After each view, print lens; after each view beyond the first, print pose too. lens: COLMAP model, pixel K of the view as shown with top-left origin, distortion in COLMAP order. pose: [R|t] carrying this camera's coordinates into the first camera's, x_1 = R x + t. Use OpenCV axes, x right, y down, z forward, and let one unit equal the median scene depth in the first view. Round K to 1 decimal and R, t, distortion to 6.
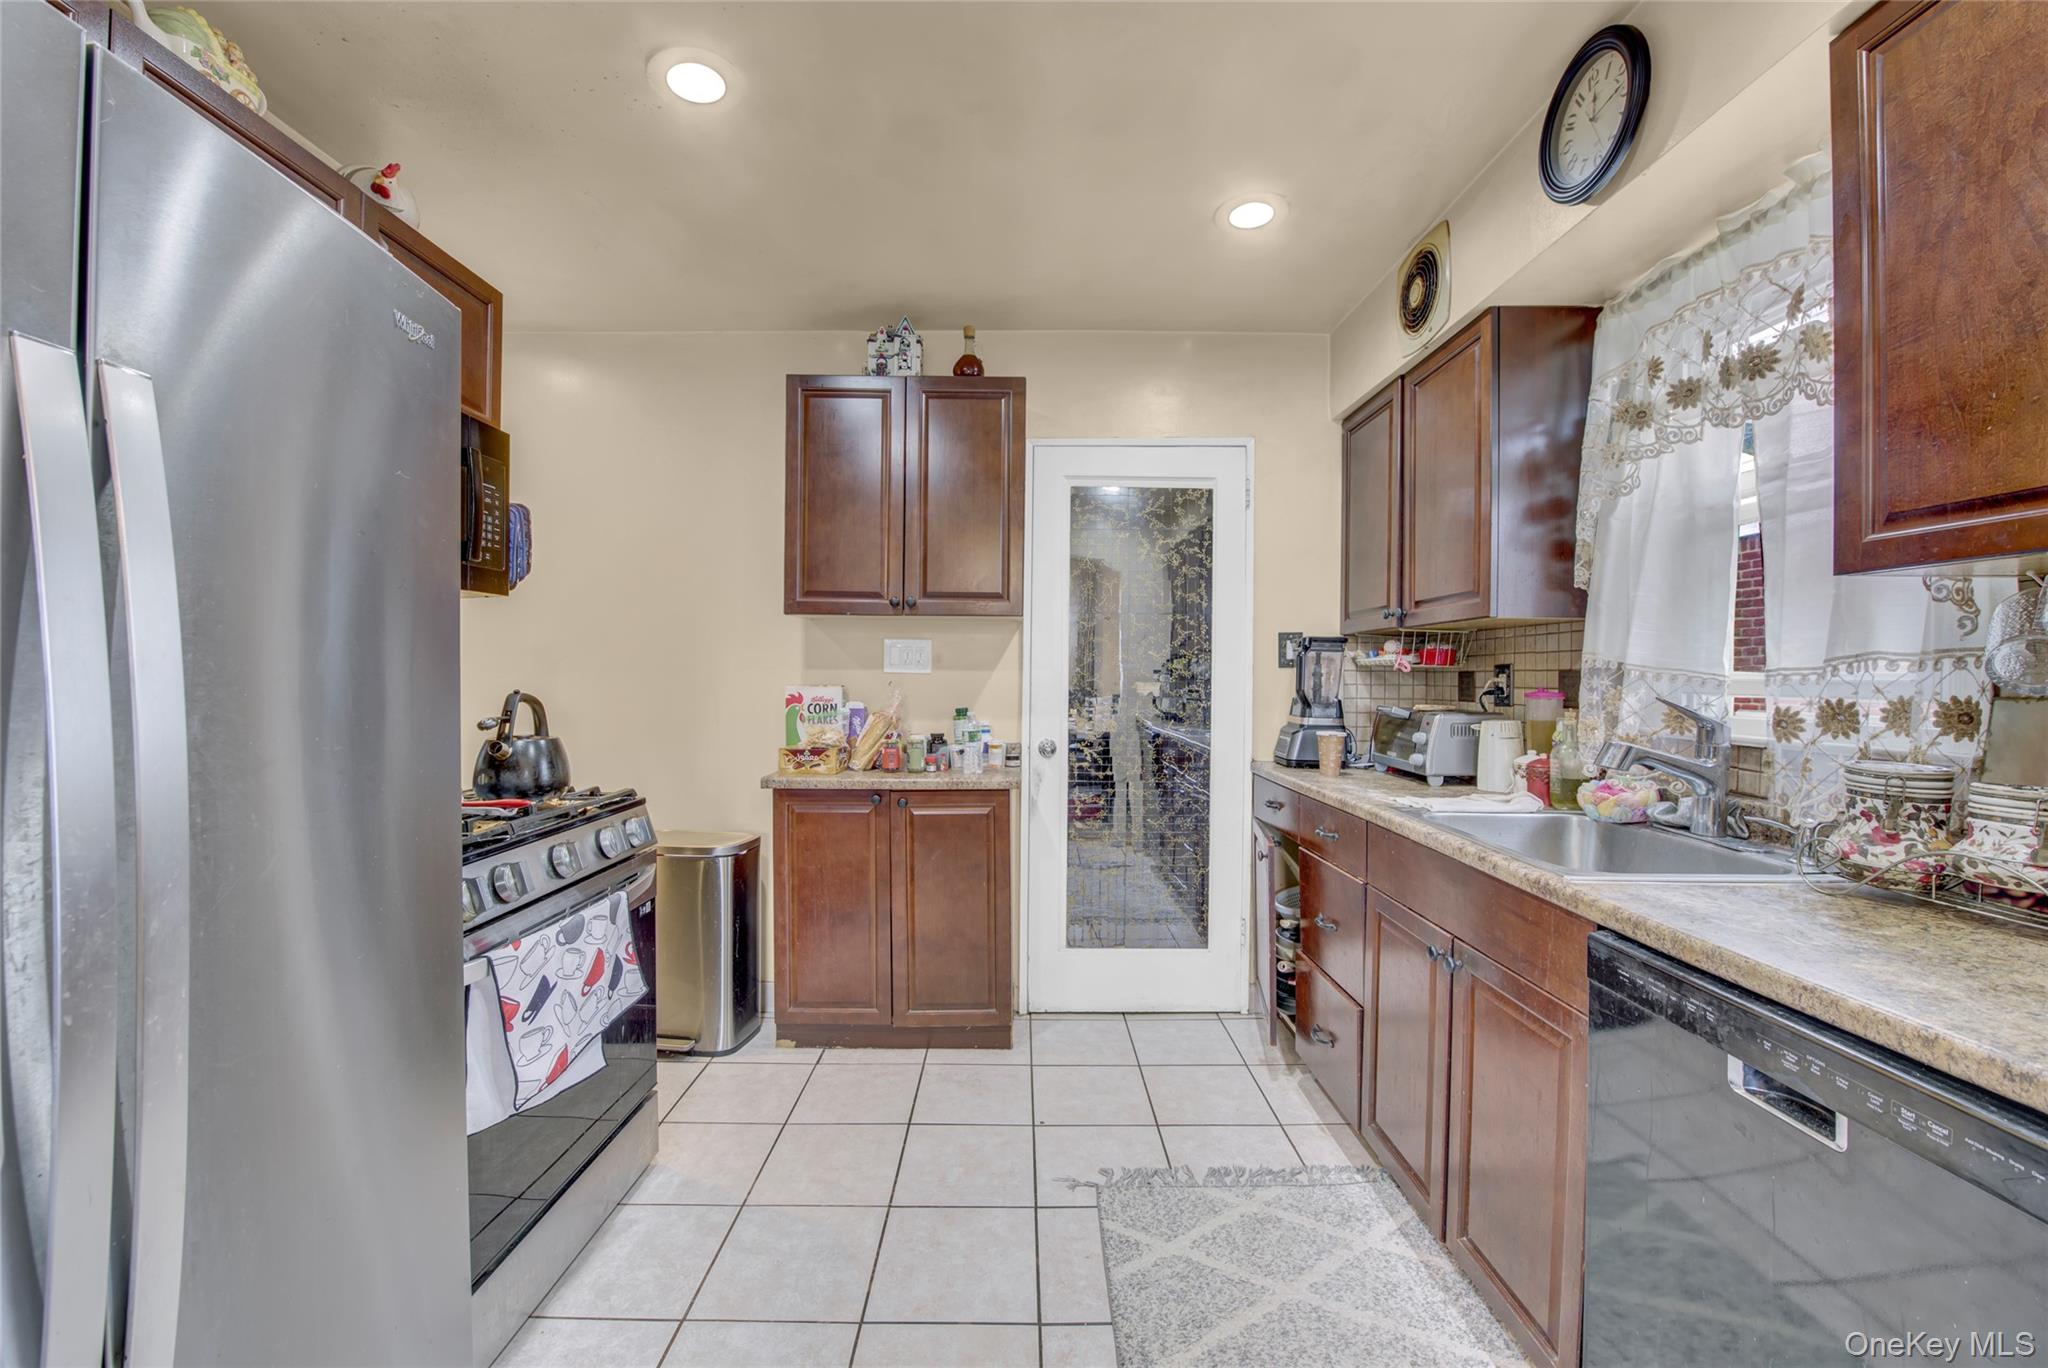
lens RADIAL K [[809.3, 0, 1015.9], [0, 809.3, 679.7], [0, 0, 1]] dist [-0.018377, -0.001134]
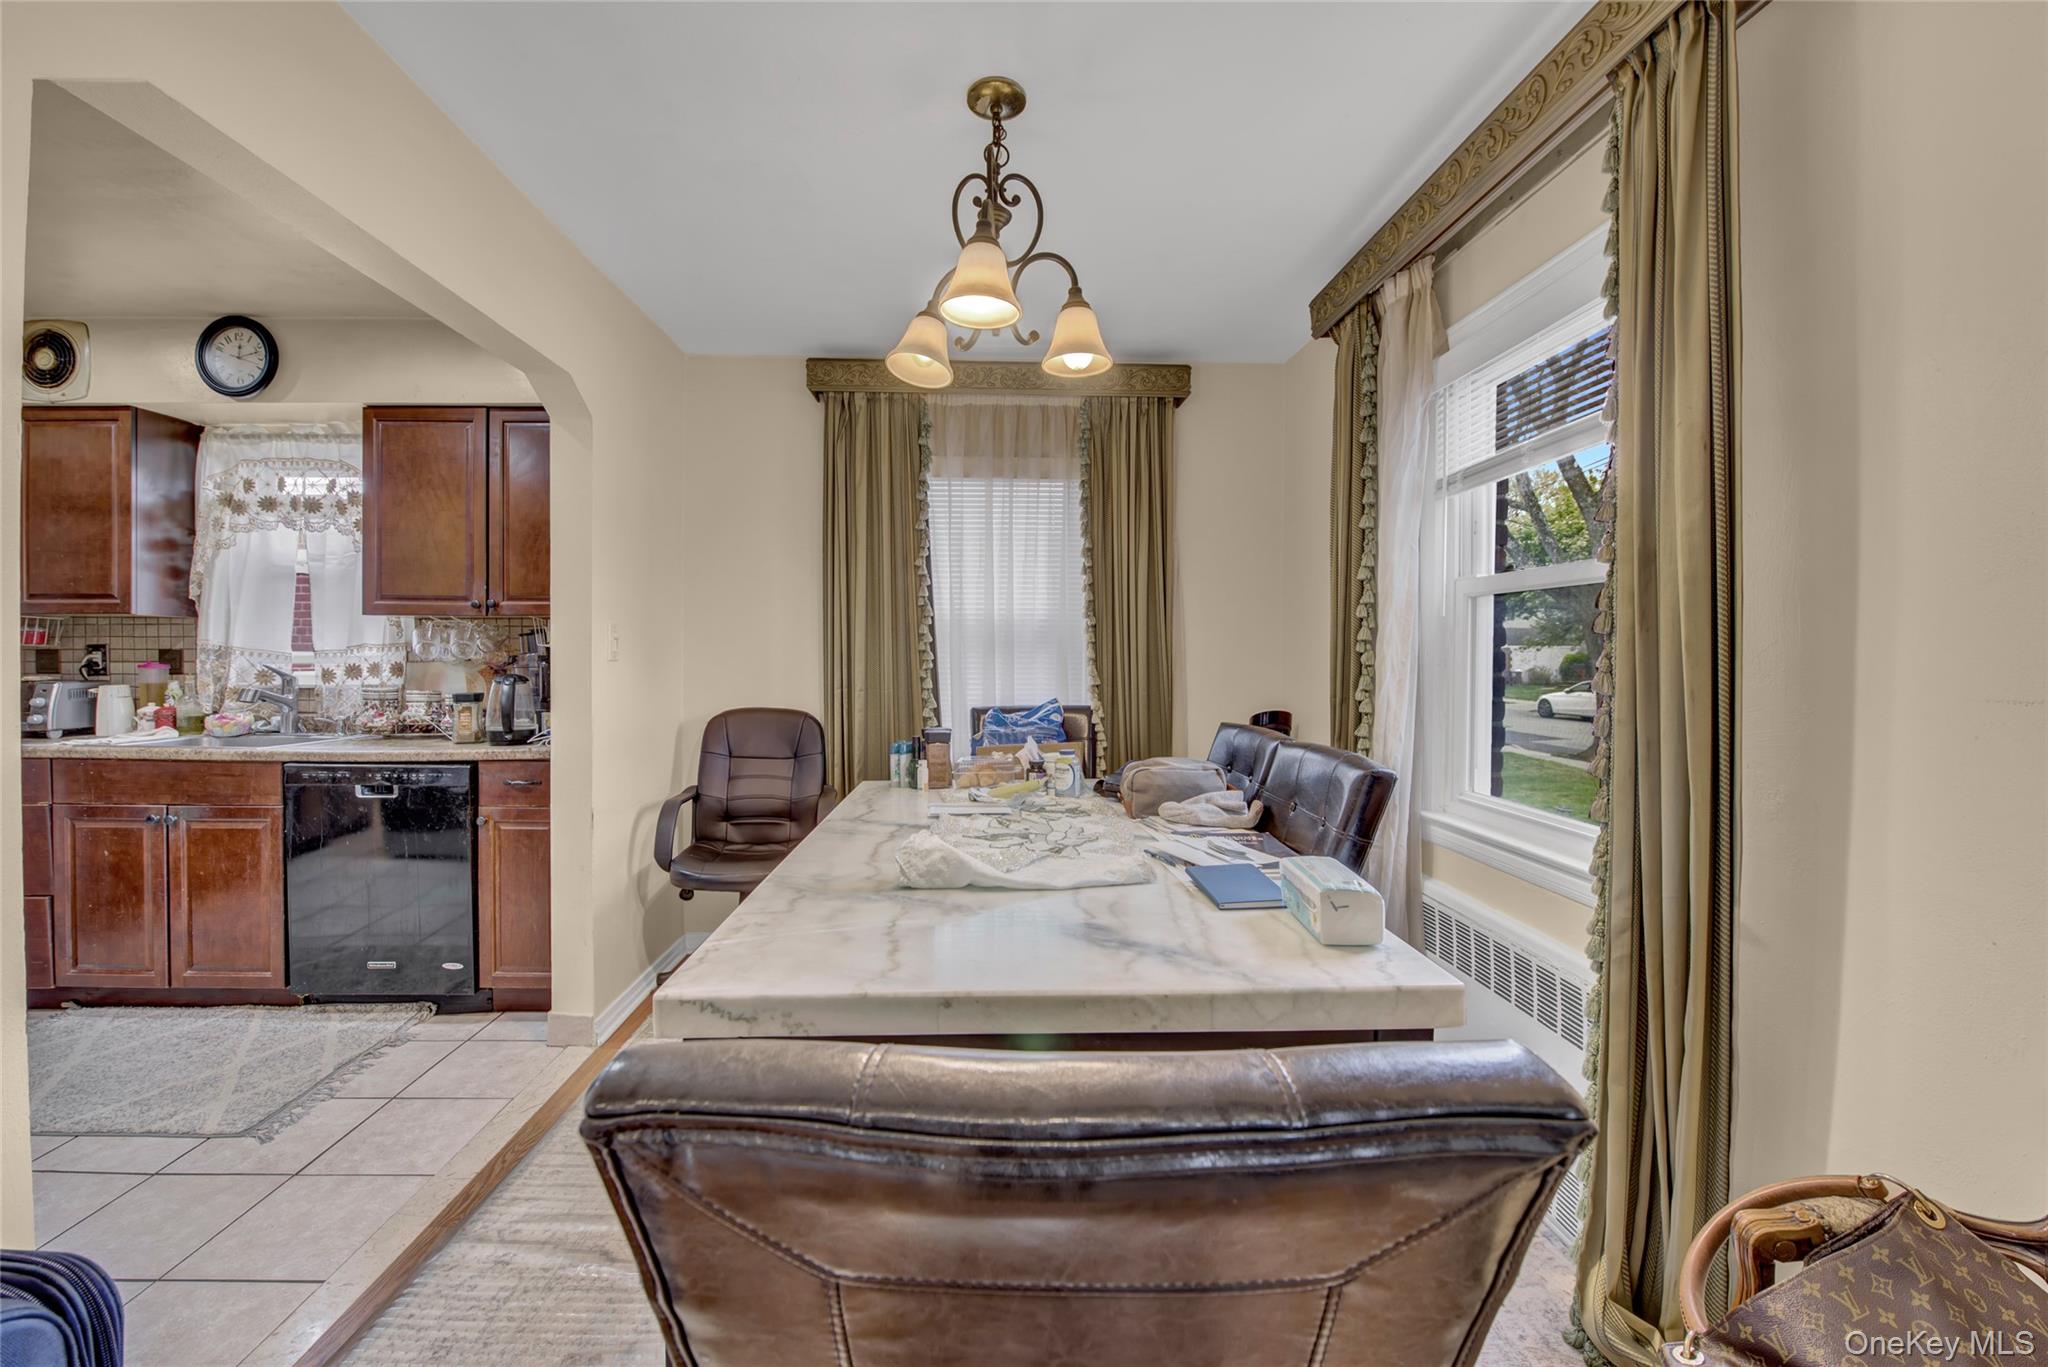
lens RADIAL K [[809.3, 0, 1012.1], [0, 809.3, 669.0], [0, 0, 1]] dist [-0.018377, -0.001134]
pose [[-0.045946, -0.020862, 0.998726, -1.110633], [0.002241, 0.999777, 0.020987, -0.003555], [-0.998941, 0.003203, -0.045889, -0.663461]]
